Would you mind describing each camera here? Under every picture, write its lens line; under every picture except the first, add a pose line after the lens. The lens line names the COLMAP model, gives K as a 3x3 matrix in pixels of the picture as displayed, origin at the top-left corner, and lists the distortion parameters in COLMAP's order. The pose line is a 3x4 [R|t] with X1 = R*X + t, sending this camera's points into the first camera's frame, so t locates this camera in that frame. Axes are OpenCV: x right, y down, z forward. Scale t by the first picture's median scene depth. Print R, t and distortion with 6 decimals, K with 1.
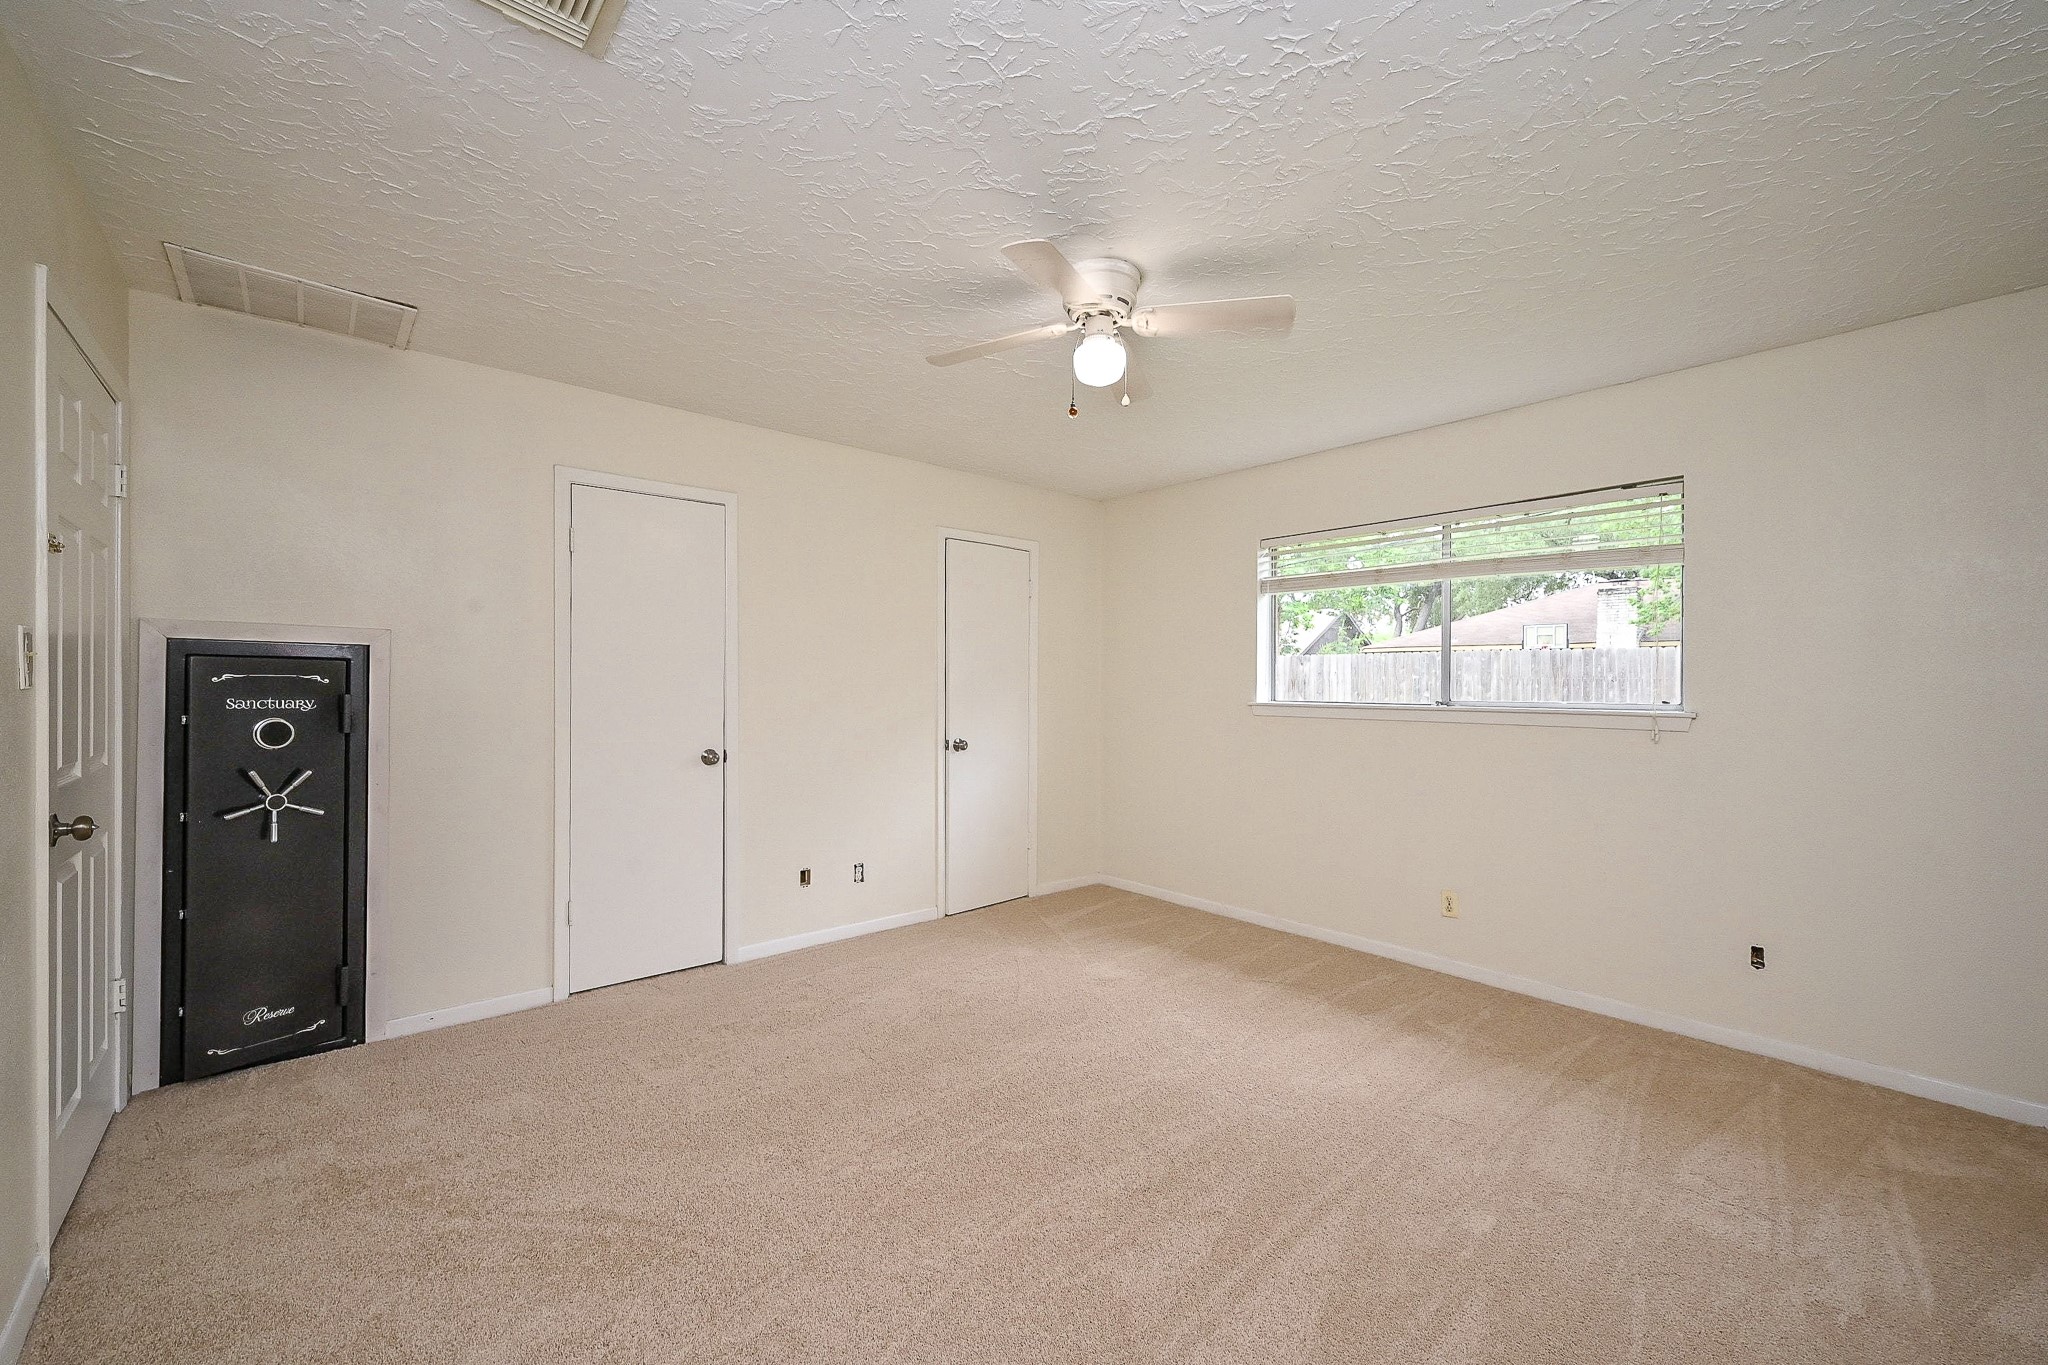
lens RADIAL K [[806.0, 0, 1033.1], [0, 806.0, 690.1], [0, 0, 1]] dist [-0.002569, 0.000220]
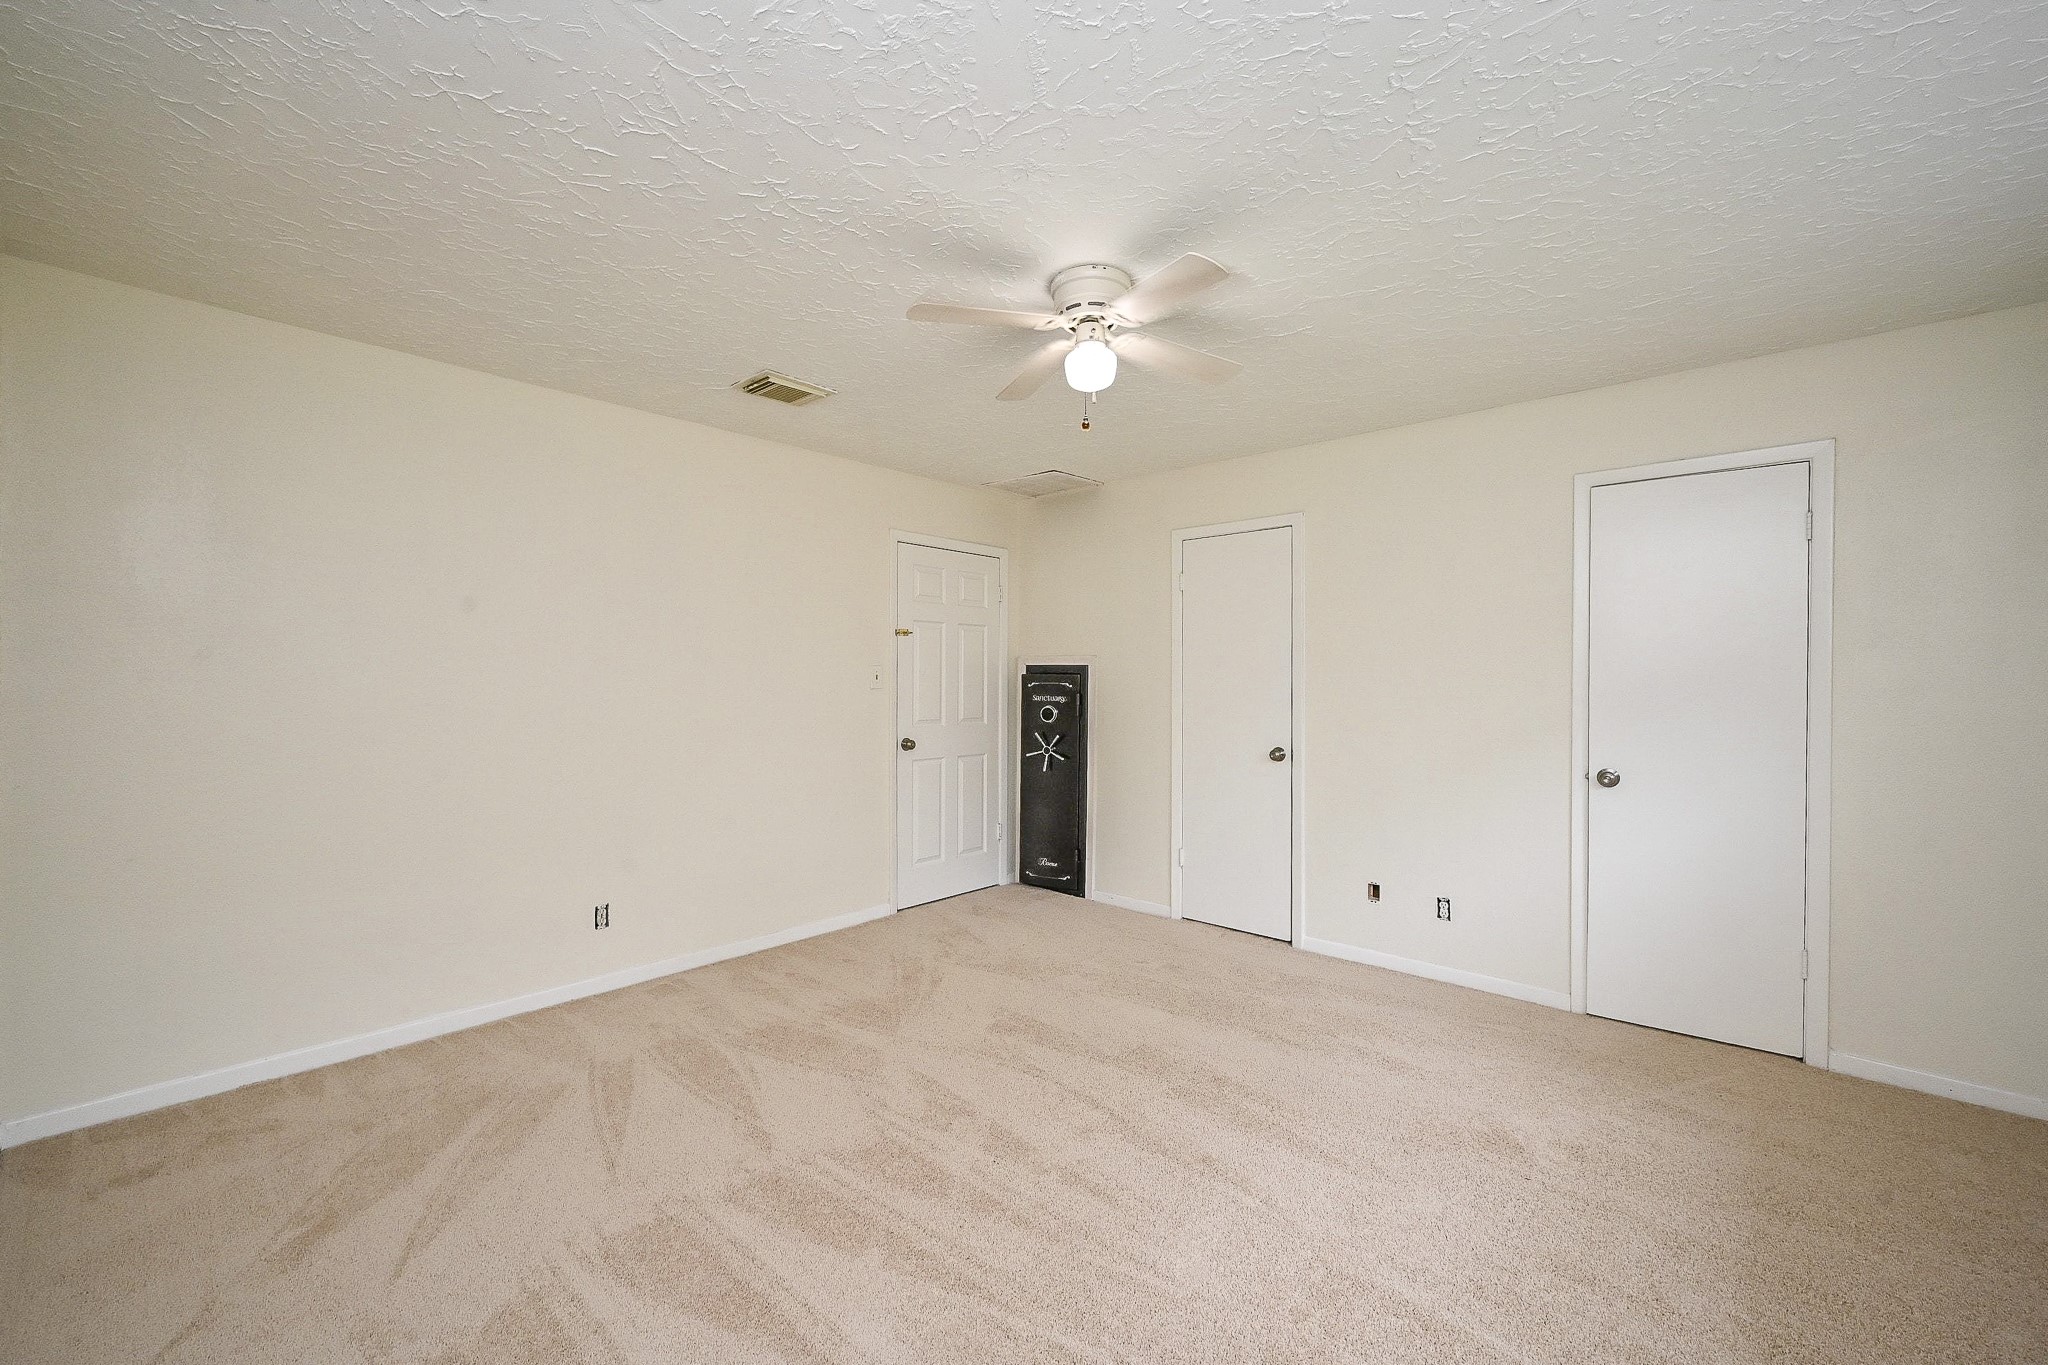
lens RADIAL K [[806.0, 0, 1025.6], [0, 806.0, 677.9], [0, 0, 1]] dist [-0.002569, 0.000220]
pose [[0.137386, -0.004115, -0.990509, 0.739009], [-0.007268, 0.999960, -0.005162, -0.016307], [0.990491, 0.007909, 0.137350, 0.555073]]
